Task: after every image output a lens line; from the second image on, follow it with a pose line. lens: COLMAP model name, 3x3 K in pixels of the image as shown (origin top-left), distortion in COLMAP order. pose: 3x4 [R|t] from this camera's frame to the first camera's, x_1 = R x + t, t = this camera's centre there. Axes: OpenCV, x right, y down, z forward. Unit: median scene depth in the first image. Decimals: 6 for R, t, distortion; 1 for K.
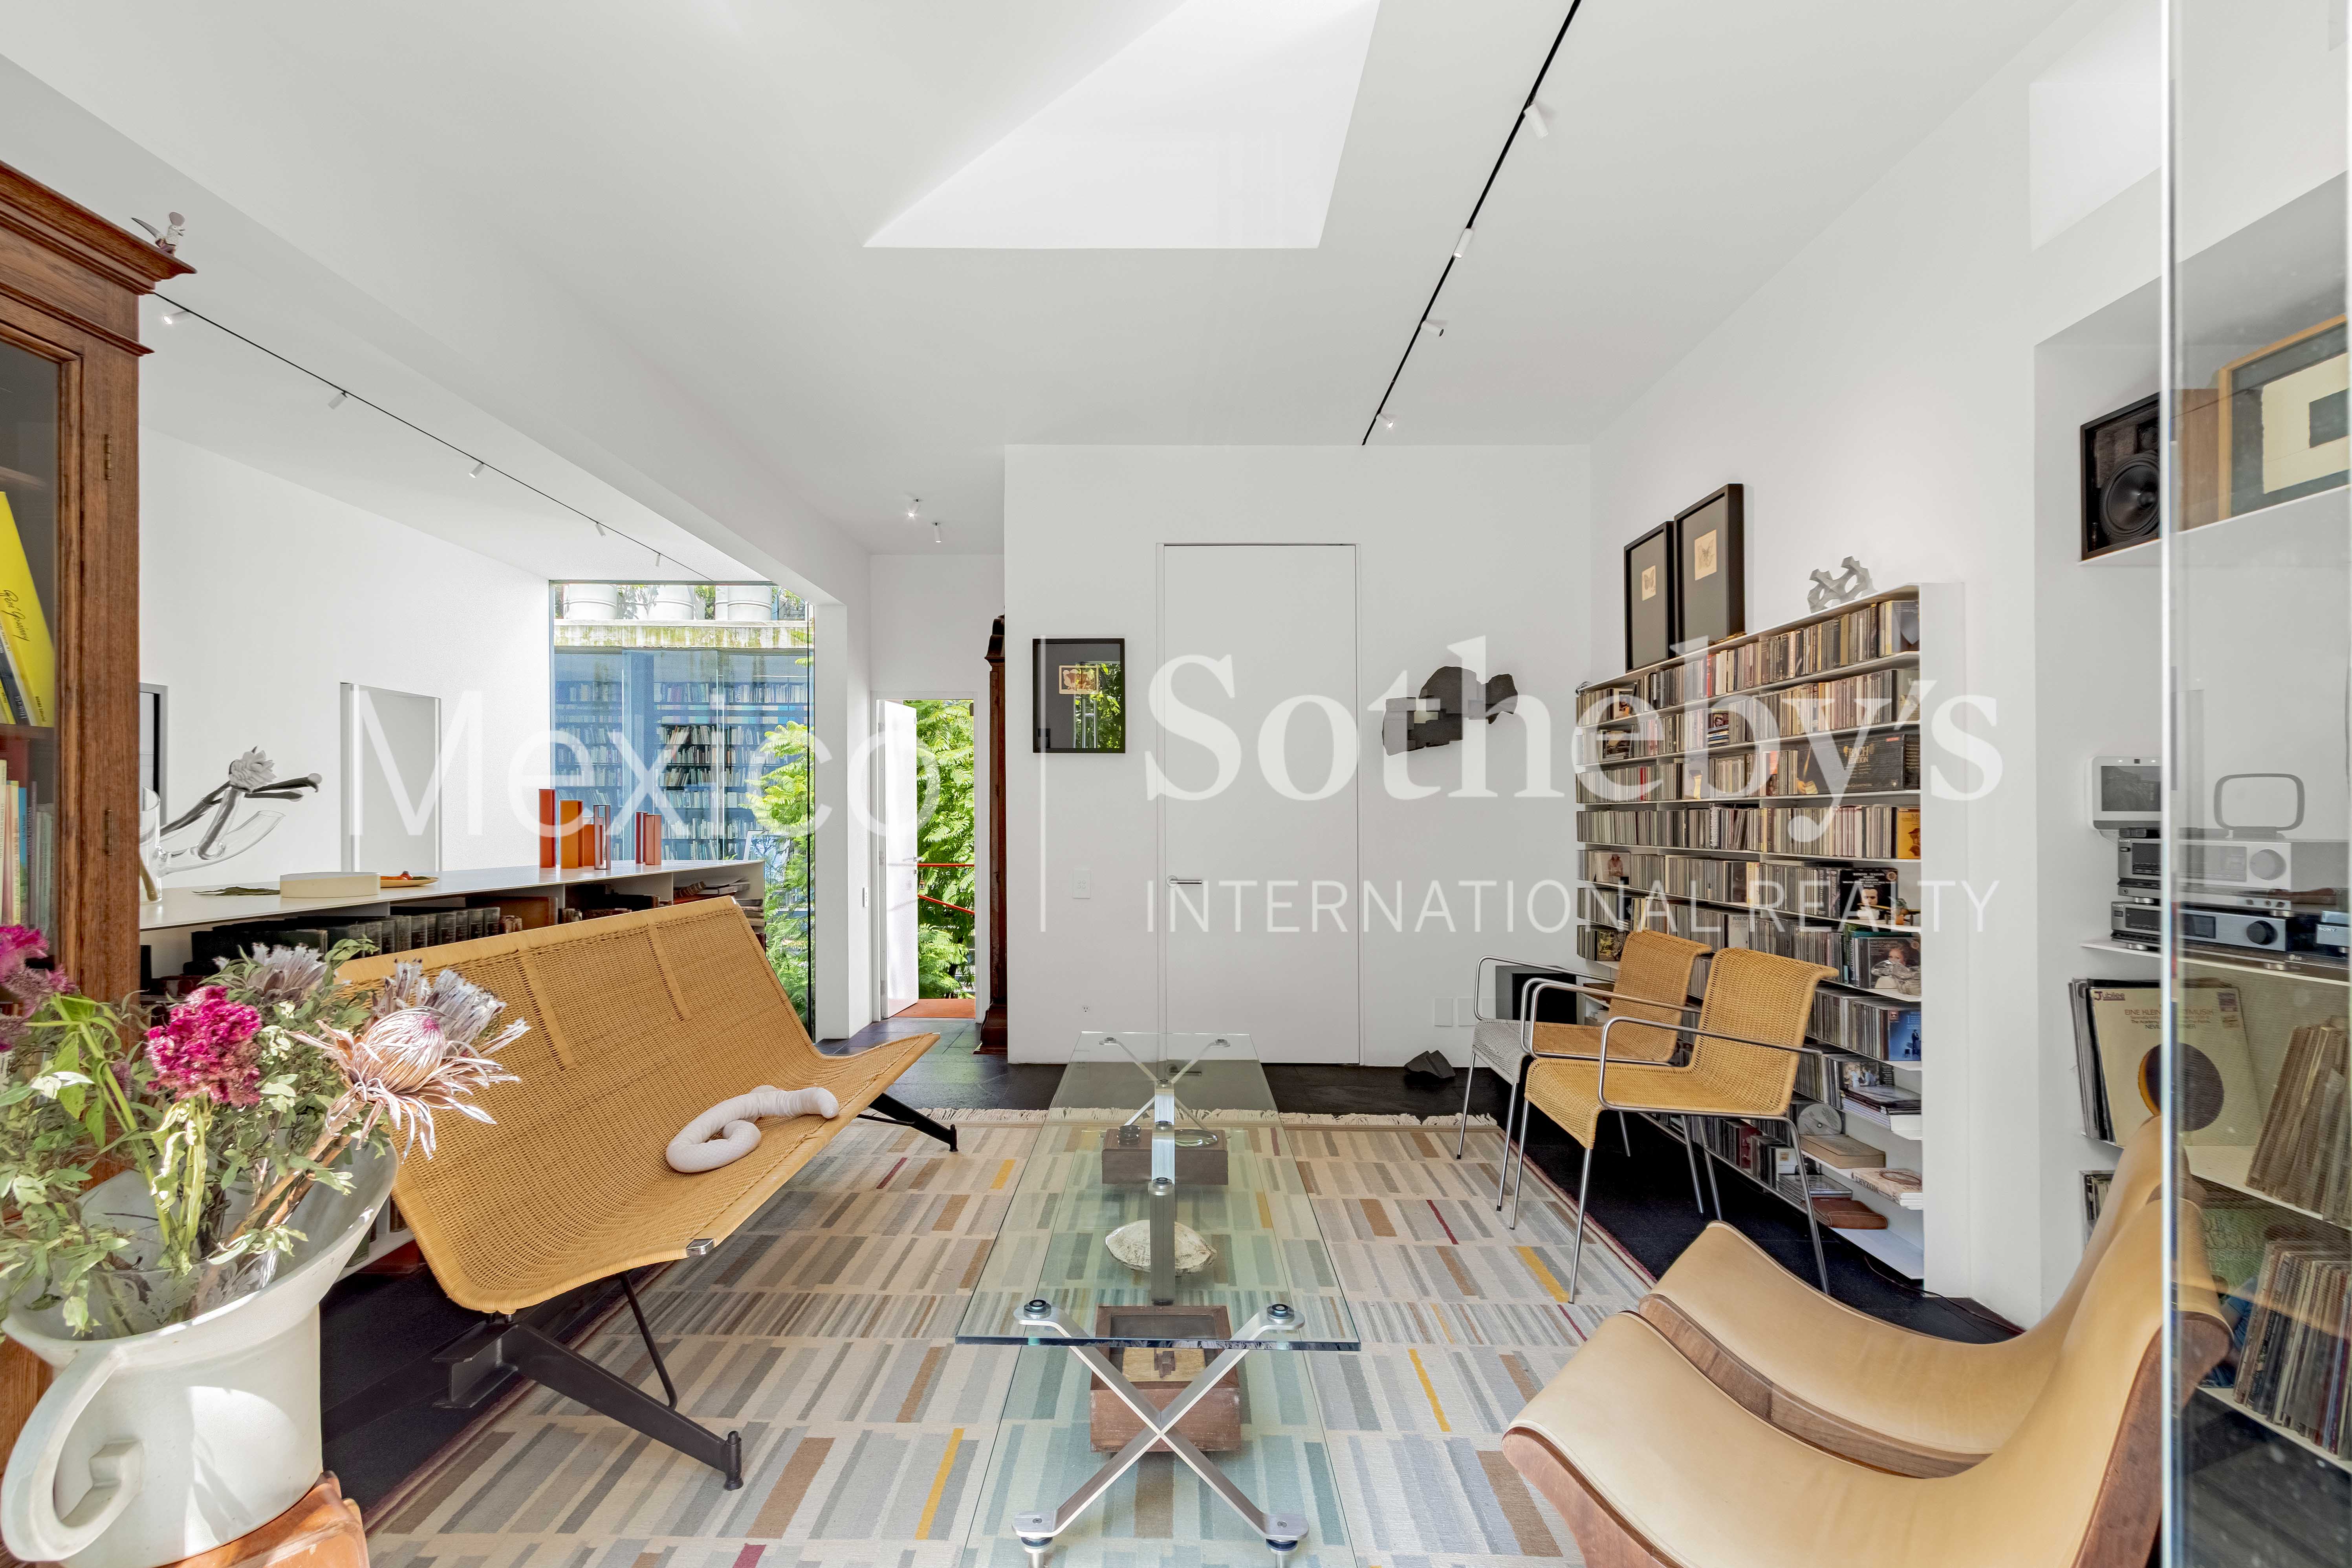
lens RADIAL K [[1093.2, 0, 1165.4], [0, 1093.2, 825.4], [0, 0, 1]] dist [0.002707, -0.000502]
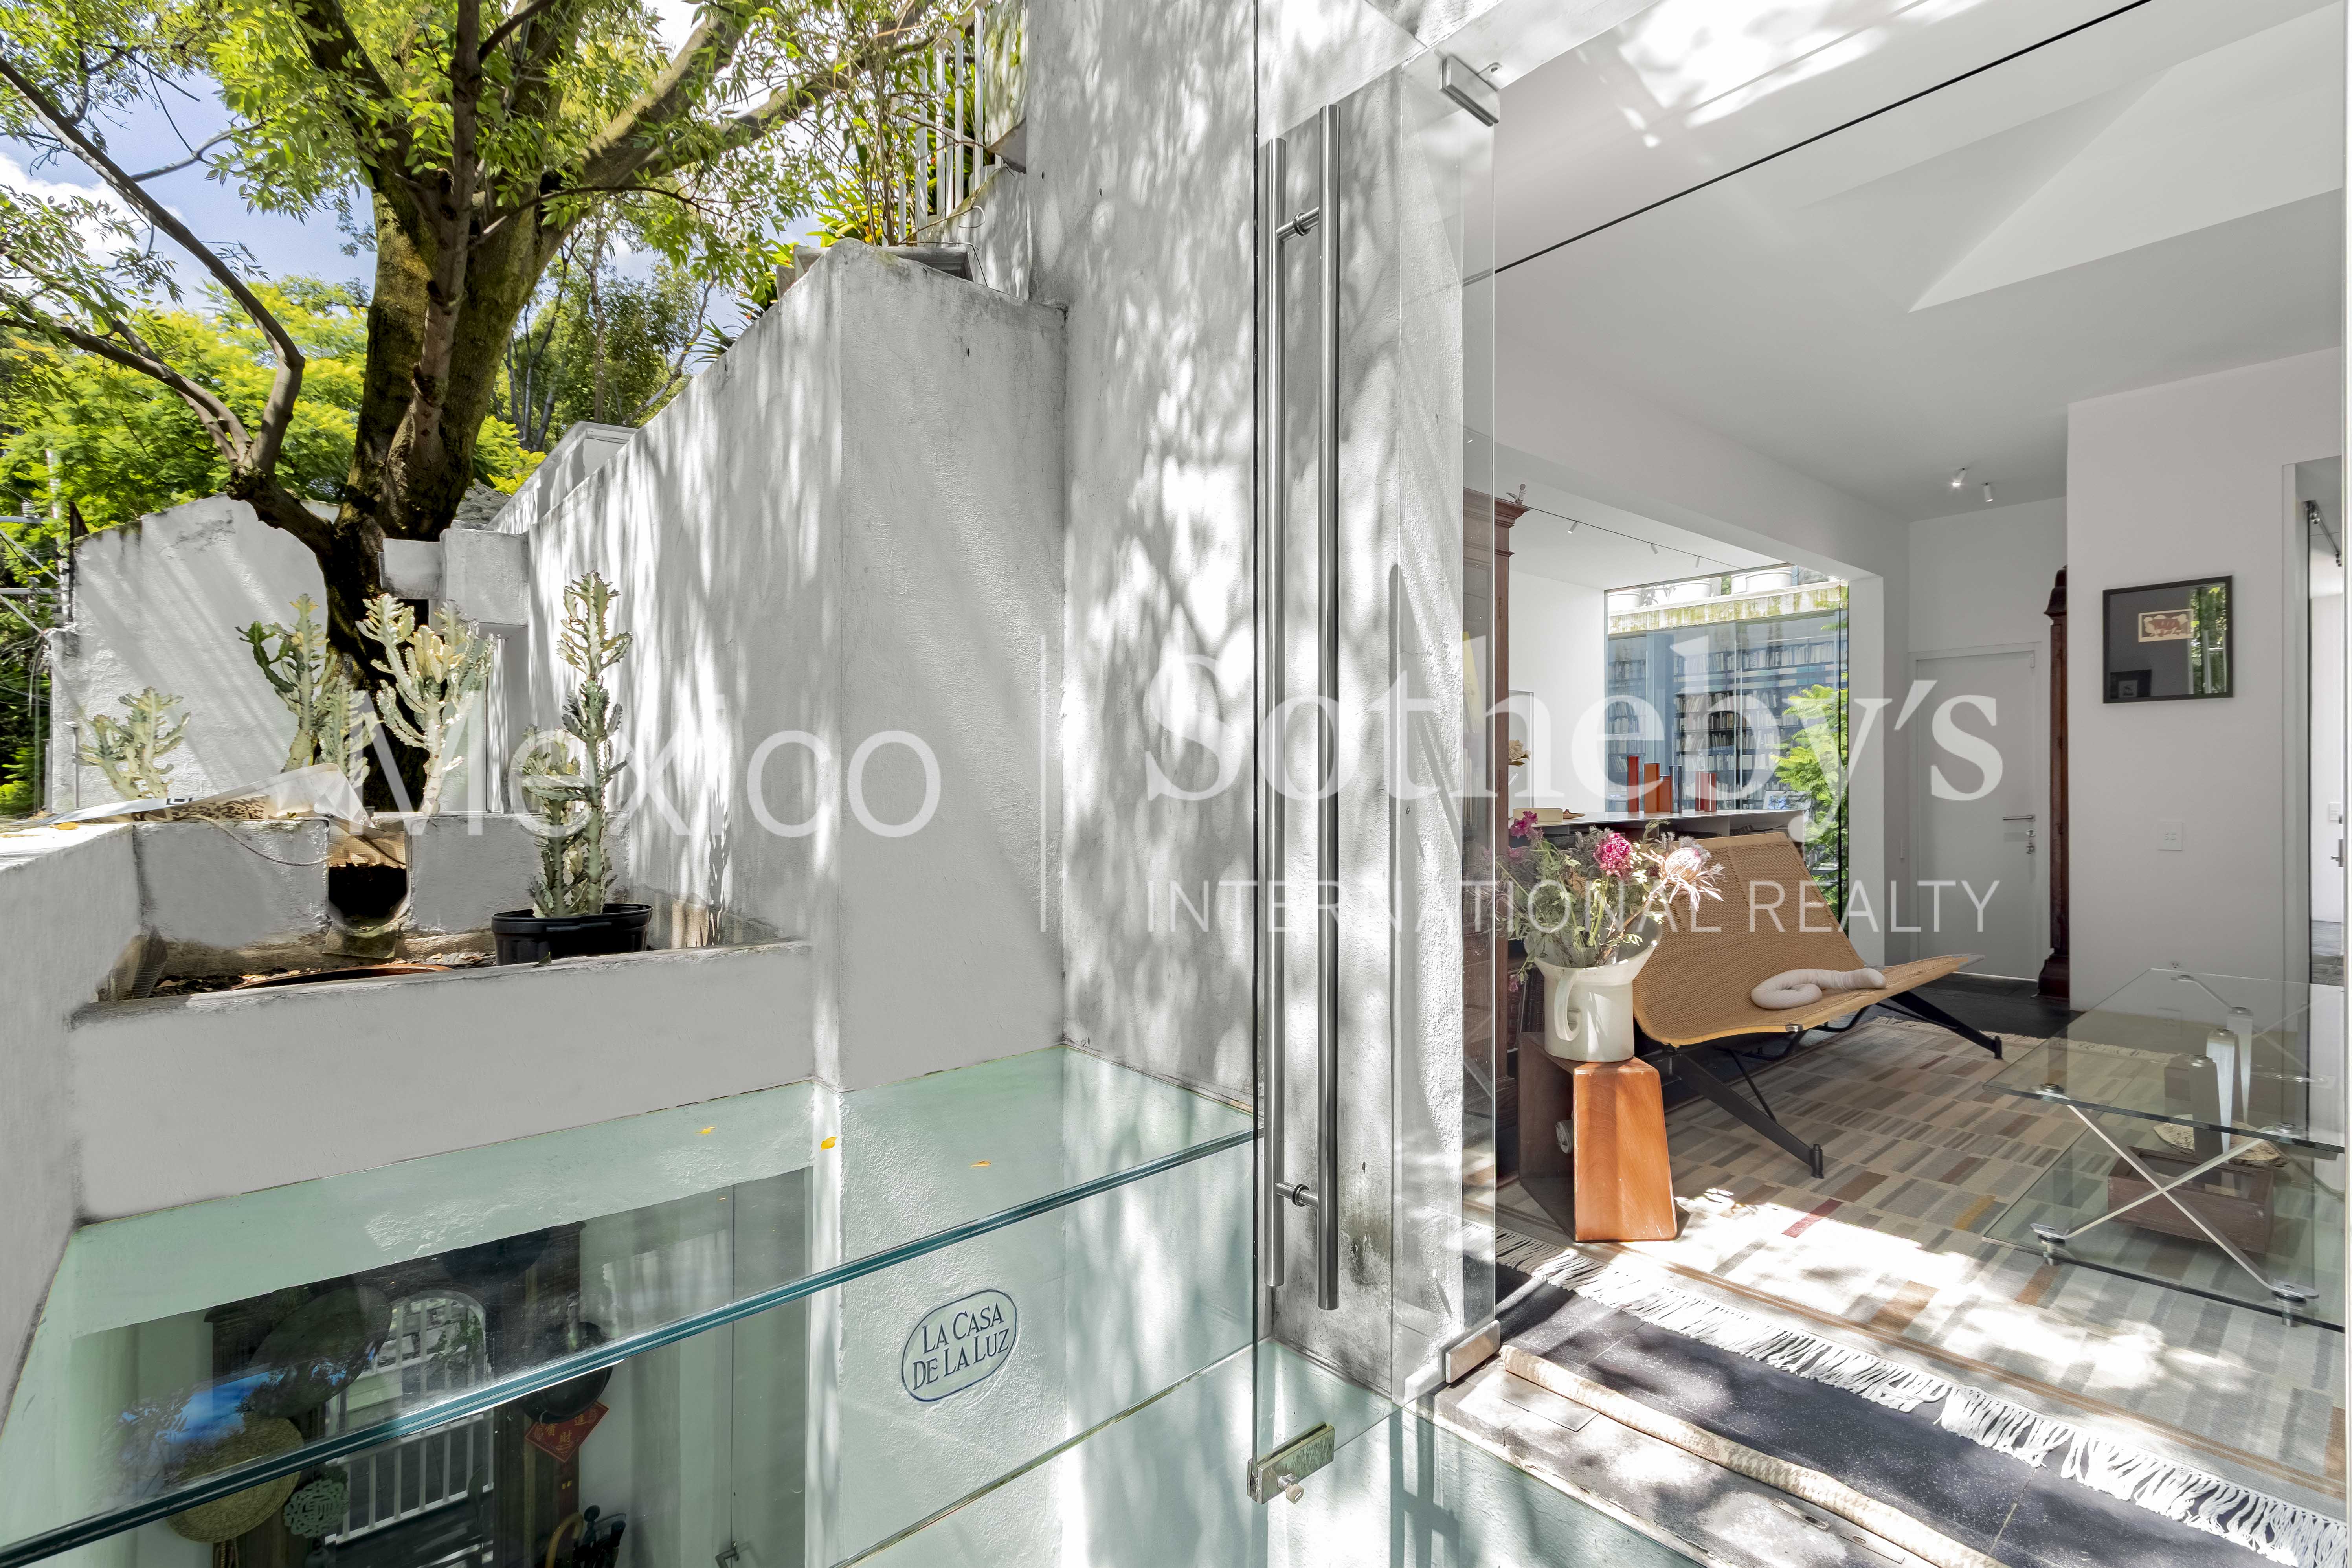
lens RADIAL K [[1093.2, 0, 1128.2], [0, 1093.2, 809.6], [0, 0, 1]] dist [0.002707, -0.000502]
pose [[0.638534, 0.003826, -0.769584, 0.080182], [0.008349, 0.999894, 0.011899, 0.011225], [0.769548, -0.014023, 0.638435, -0.324989]]
